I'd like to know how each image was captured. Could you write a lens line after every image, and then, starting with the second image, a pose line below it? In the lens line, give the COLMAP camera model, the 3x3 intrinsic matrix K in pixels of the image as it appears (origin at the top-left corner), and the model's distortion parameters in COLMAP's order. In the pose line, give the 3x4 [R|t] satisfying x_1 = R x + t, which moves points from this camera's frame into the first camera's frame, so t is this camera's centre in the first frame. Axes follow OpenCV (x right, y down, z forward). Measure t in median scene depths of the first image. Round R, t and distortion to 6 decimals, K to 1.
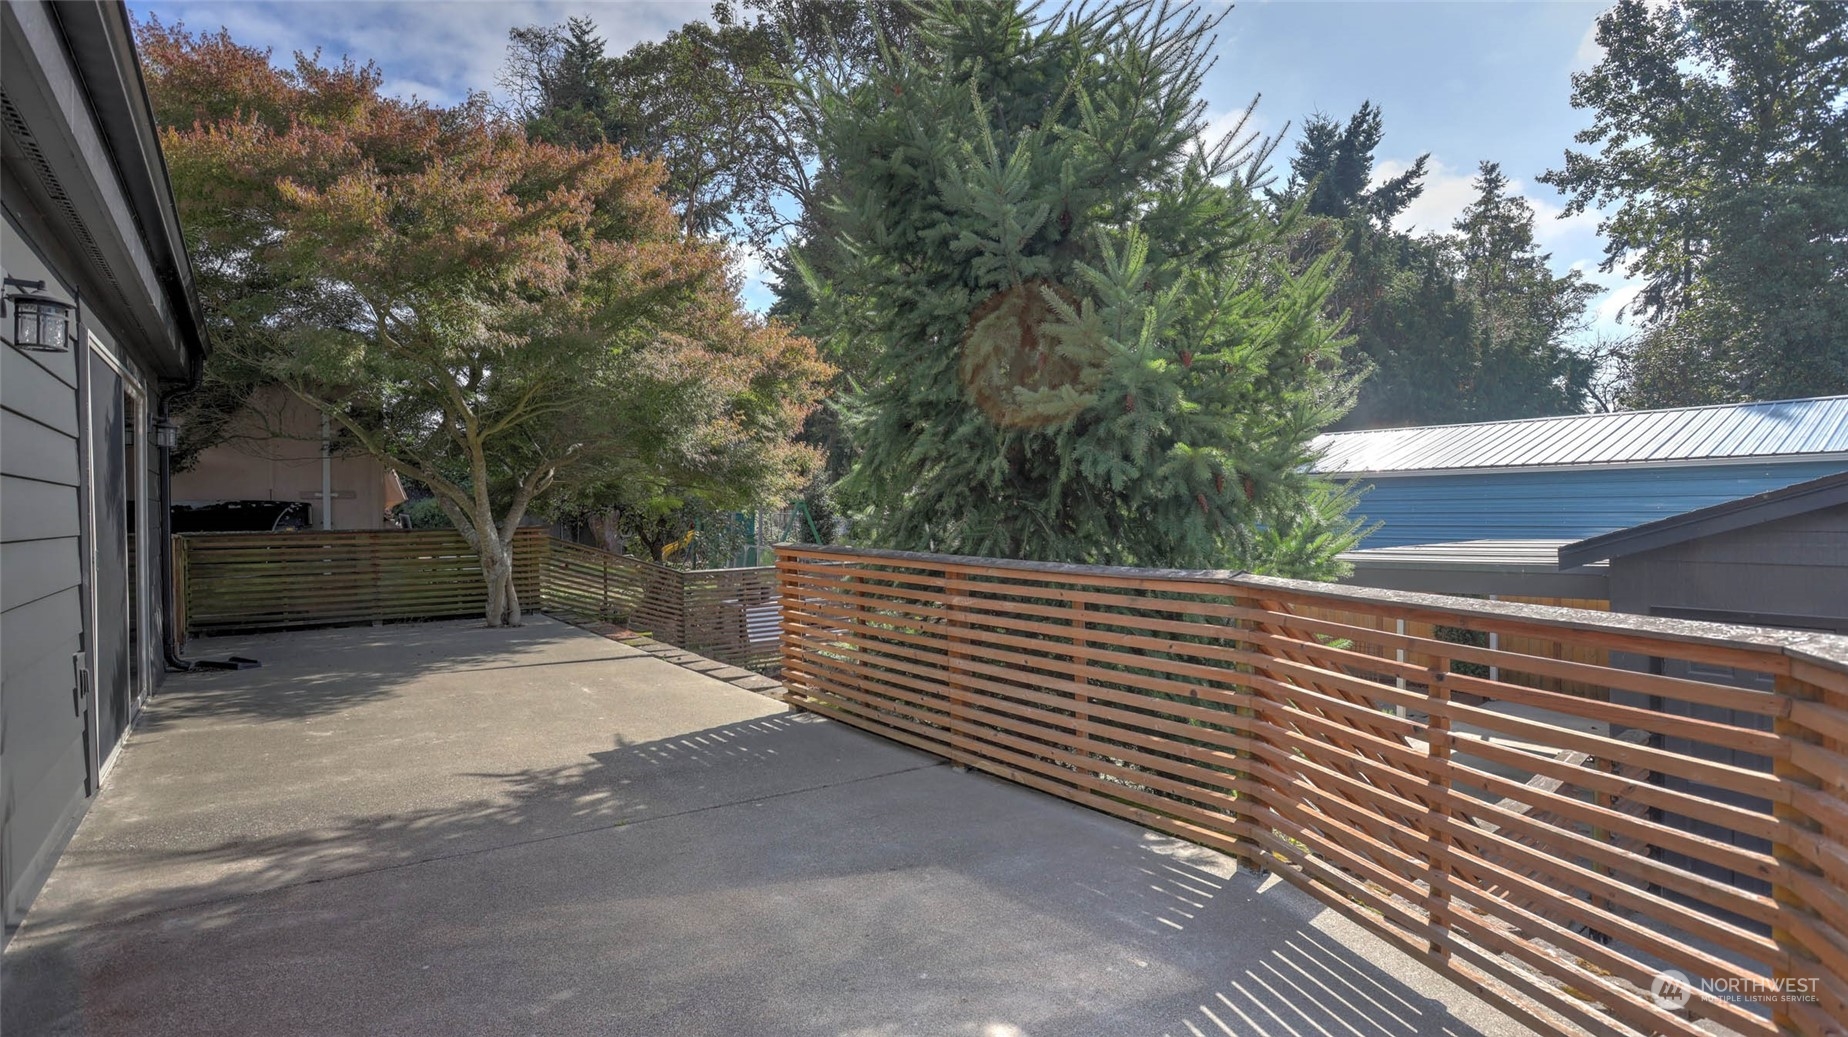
lens RADIAL K [[890.7, 0, 915.1], [0, 890.7, 511.4], [0, 0, 1]] dist [-0.054154, 0.033167]
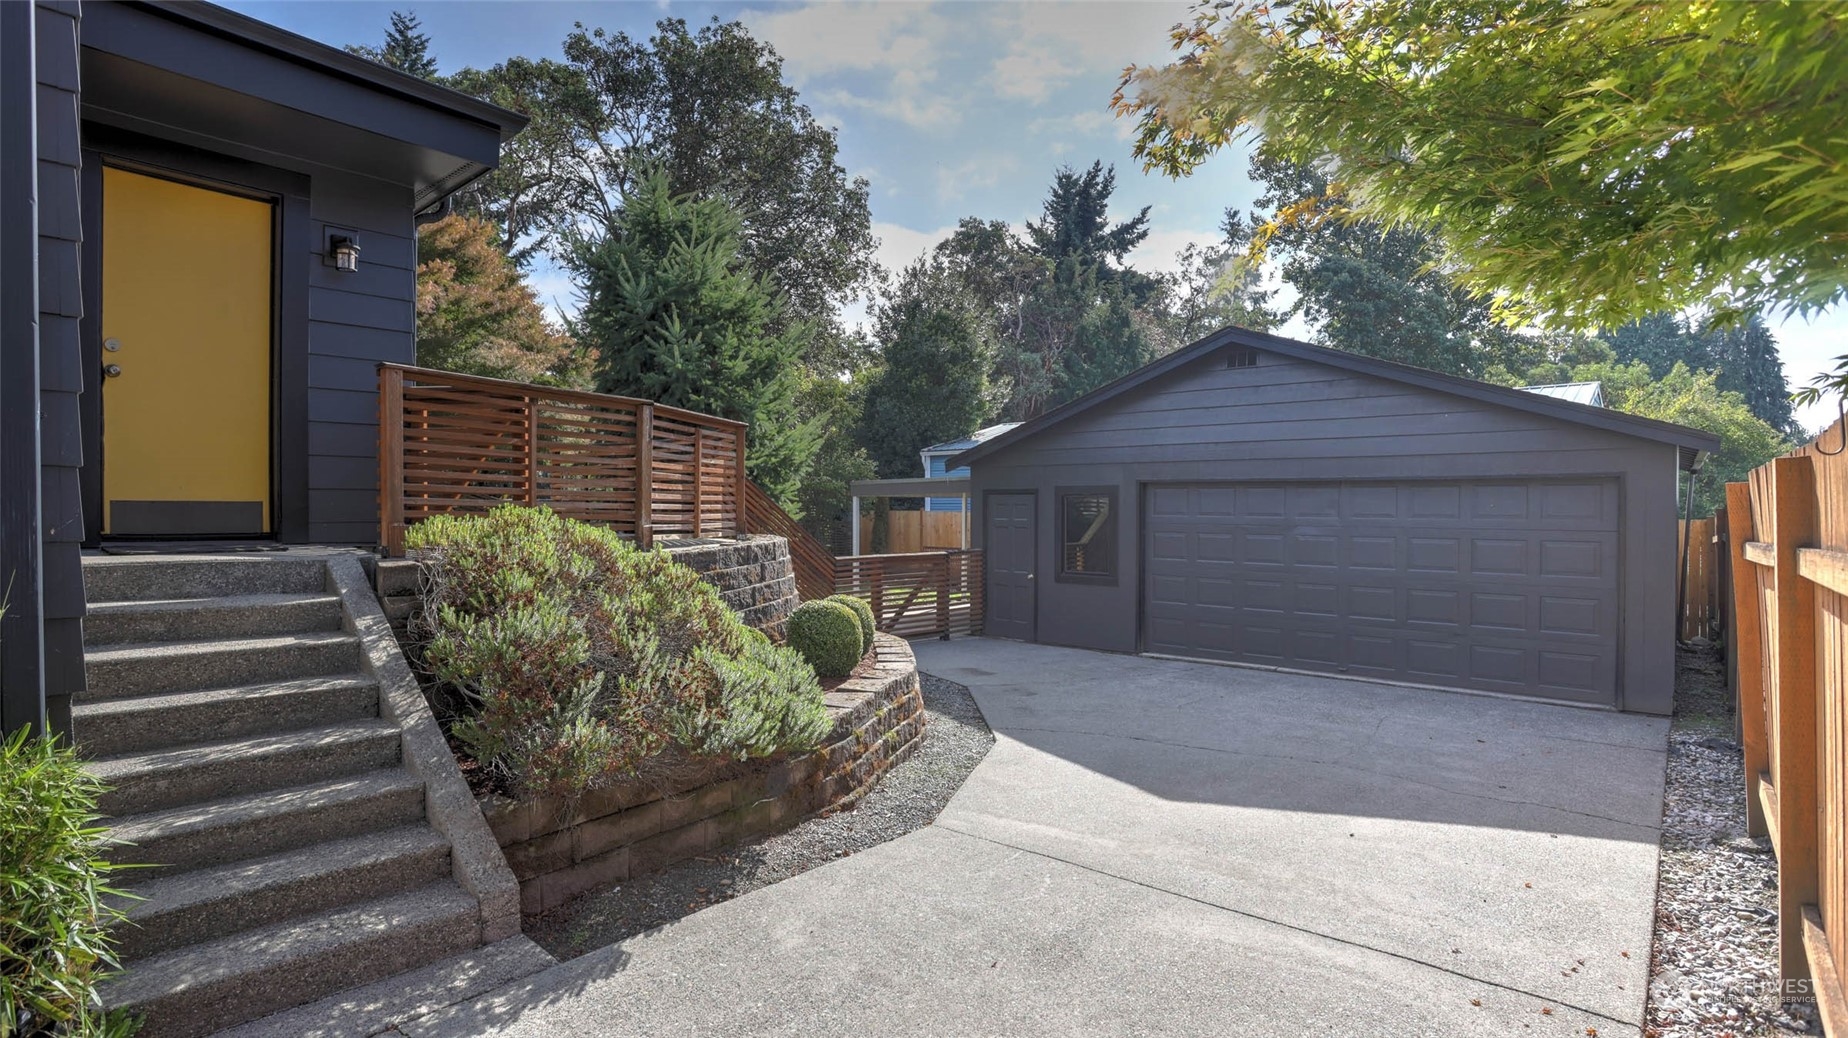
lens RADIAL K [[890.7, 0, 915.1], [0, 890.7, 511.9], [0, 0, 1]] dist [-0.054154, 0.033167]
pose [[0.982729, 0.015399, 0.184407, 0.043256], [-0.016298, 0.999862, 0.003359, 0.023740], [-0.184329, -0.006306, 0.982844, -0.169668]]
